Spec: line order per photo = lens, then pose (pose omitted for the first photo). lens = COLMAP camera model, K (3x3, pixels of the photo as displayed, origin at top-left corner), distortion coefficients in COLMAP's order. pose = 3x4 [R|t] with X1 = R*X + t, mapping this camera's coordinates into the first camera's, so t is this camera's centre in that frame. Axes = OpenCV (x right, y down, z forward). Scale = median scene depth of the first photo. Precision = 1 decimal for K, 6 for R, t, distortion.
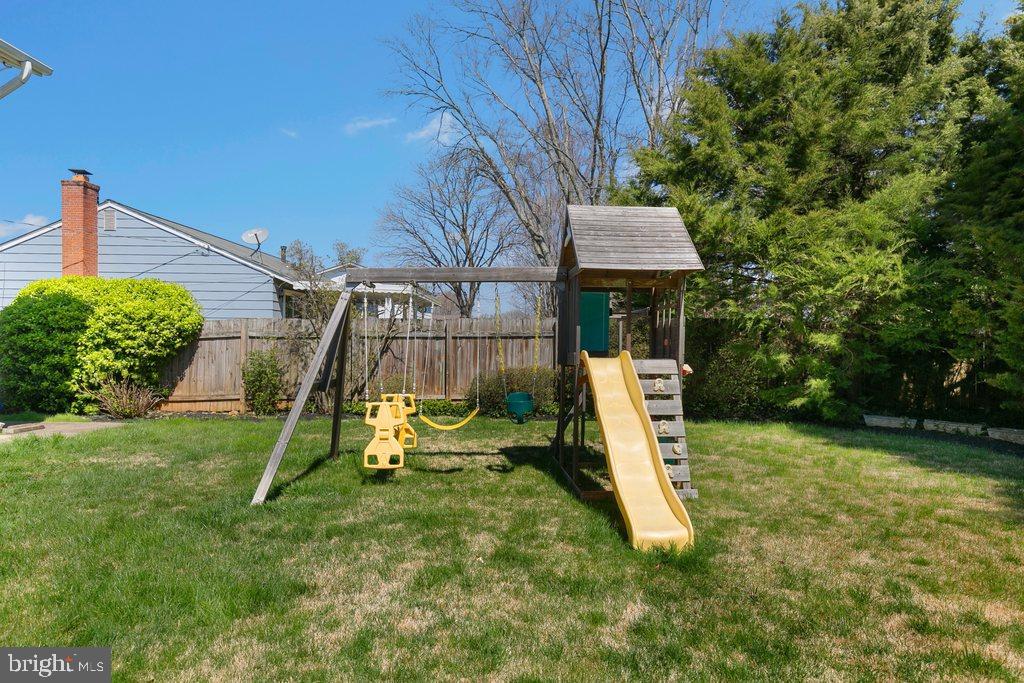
lens RADIAL K [[591.7, 0, 512.0], [0, 591.7, 341.5], [0, 0, 1]] dist [-0.000271, 0.000711]
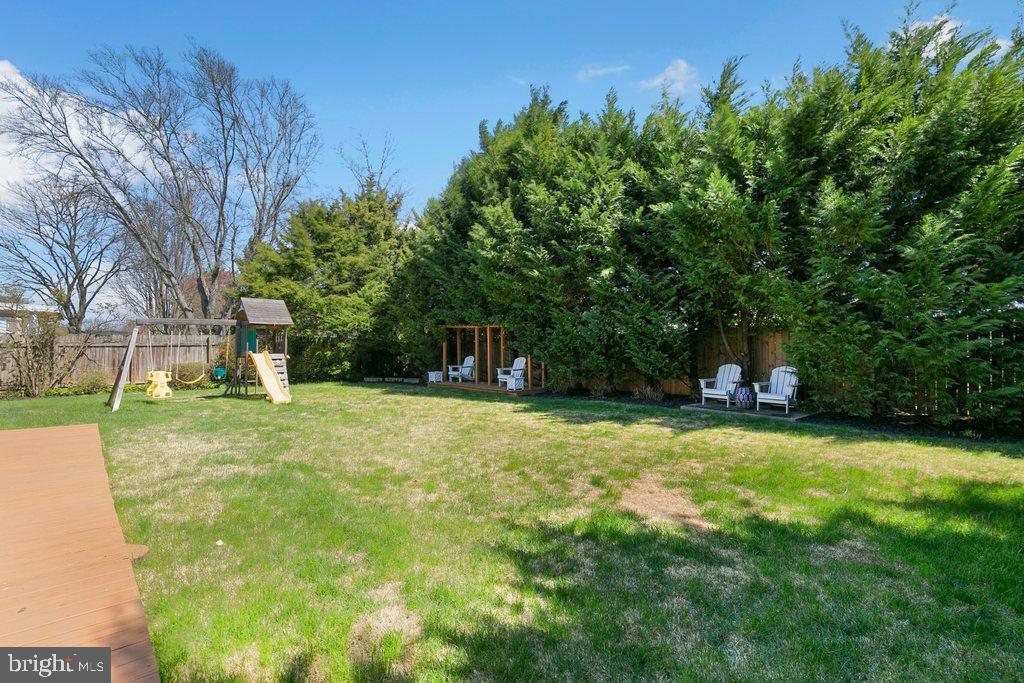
lens RADIAL K [[463.4, 0, 507.5], [0, 463.4, 343.0], [0, 0, 1]] dist [-0.003567, -0.000601]
pose [[0.737816, -0.001149, 0.675001, -0.241043], [0.008456, 0.999936, -0.007541, 0.002264], [-0.674949, 0.011271, 0.737778, -0.763843]]
